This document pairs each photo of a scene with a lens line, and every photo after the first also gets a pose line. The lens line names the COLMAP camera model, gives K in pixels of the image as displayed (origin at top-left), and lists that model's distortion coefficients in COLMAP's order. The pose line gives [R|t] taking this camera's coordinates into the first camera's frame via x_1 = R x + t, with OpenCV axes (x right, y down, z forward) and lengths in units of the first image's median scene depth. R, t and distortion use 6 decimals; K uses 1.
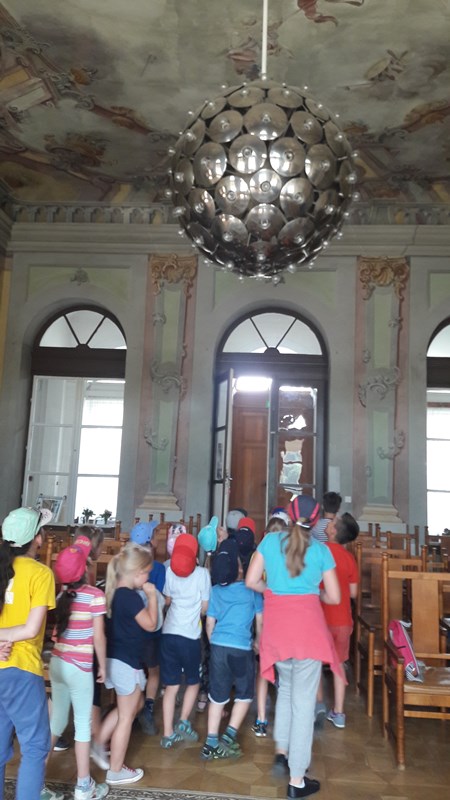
lens RADIAL K [[660.3, 0, 225.0], [0, 660.3, 400.0], [0, 0, 1]] dist [0.001289, 0.000032]
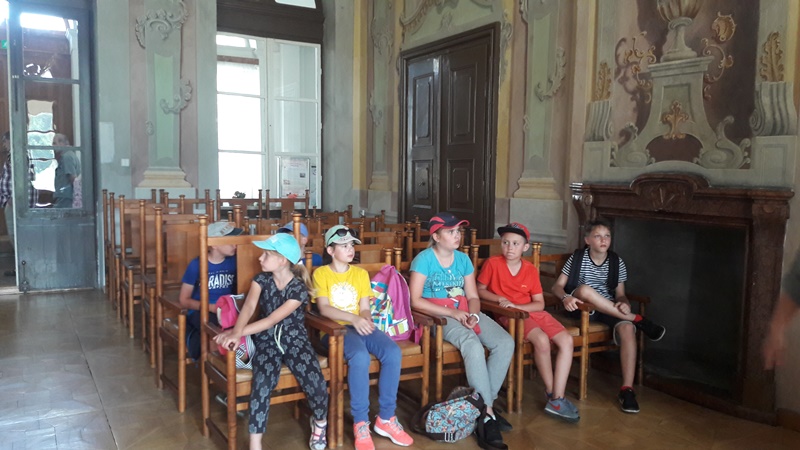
lens RADIAL K [[660.3, 0, 400.0], [0, 660.3, 225.0], [0, 0, 1]] dist [0.001289, 0.000032]
pose [[0.827144, -0.080300, 0.556223, 0.002655], [-0.049976, 0.975308, 0.215120, 0.031130], [-0.559763, -0.205733, 0.802707, 0.120386]]
